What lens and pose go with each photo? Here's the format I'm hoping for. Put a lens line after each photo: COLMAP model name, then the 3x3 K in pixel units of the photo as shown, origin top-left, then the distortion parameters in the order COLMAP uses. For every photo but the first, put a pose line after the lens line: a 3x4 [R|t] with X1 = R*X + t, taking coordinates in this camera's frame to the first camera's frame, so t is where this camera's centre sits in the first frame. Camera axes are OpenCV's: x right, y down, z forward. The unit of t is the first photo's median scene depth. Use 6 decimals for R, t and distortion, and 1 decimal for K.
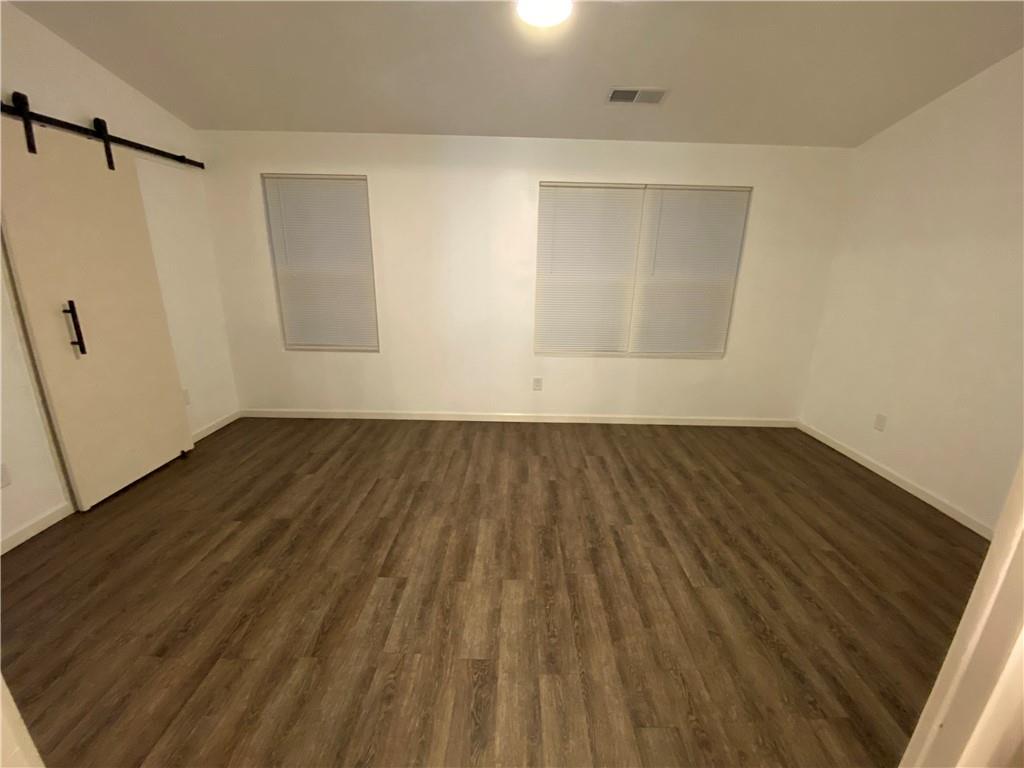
lens RADIAL K [[414.6, 0, 514.9], [0, 414.6, 384.1], [0, 0, 1]] dist [0.026853, -0.022102]
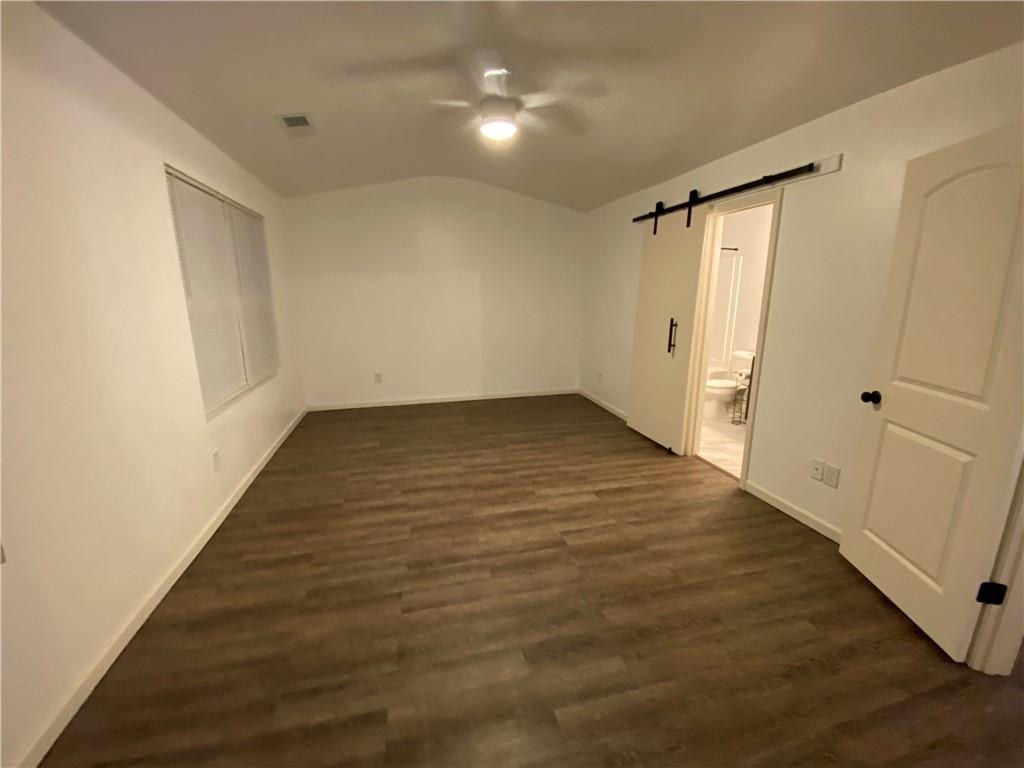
lens RADIAL K [[414.6, 0, 514.9], [0, 414.6, 384.1], [0, 0, 1]] dist [0.026853, -0.022102]
pose [[-0.246853, -0.233846, 0.940415, -1.086754], [0.272702, 0.914465, 0.298976, -0.302754], [-0.929891, 0.330256, -0.161968, 0.979580]]
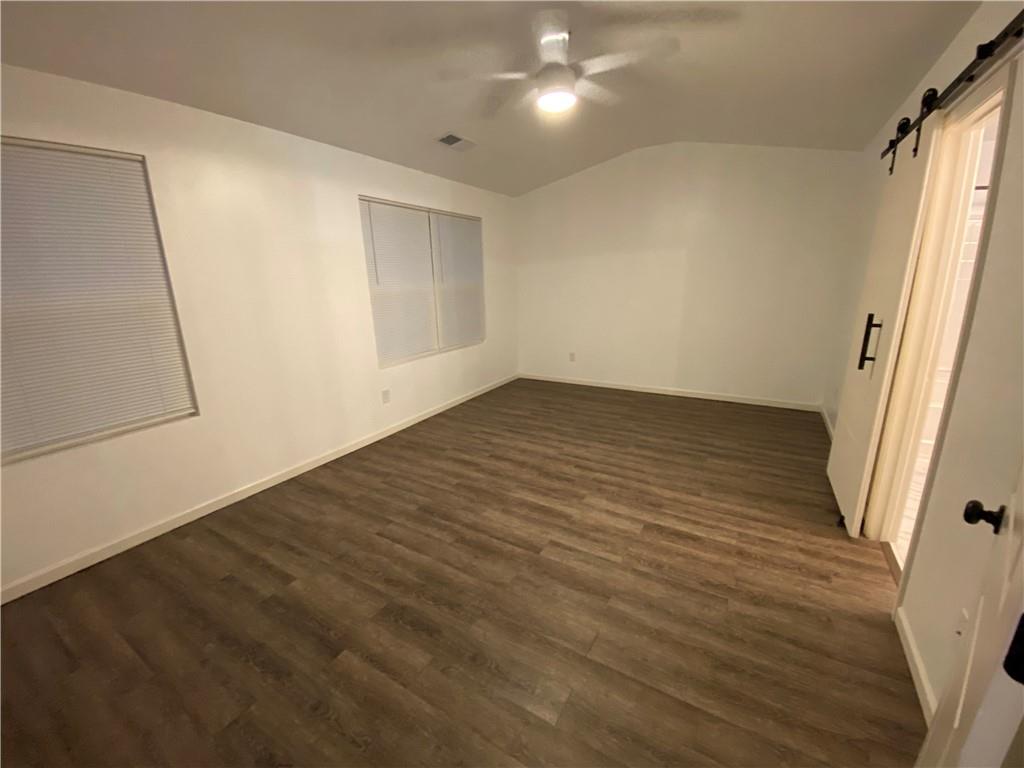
lens RADIAL K [[414.6, 0, 514.9], [0, 414.6, 384.1], [0, 0, 1]] dist [0.026853, -0.022102]
pose [[0.506482, -0.250384, 0.825096, -0.961788], [0.275242, 0.953796, 0.120483, -0.100723], [-0.817140, 0.166078, 0.551996, 0.302437]]
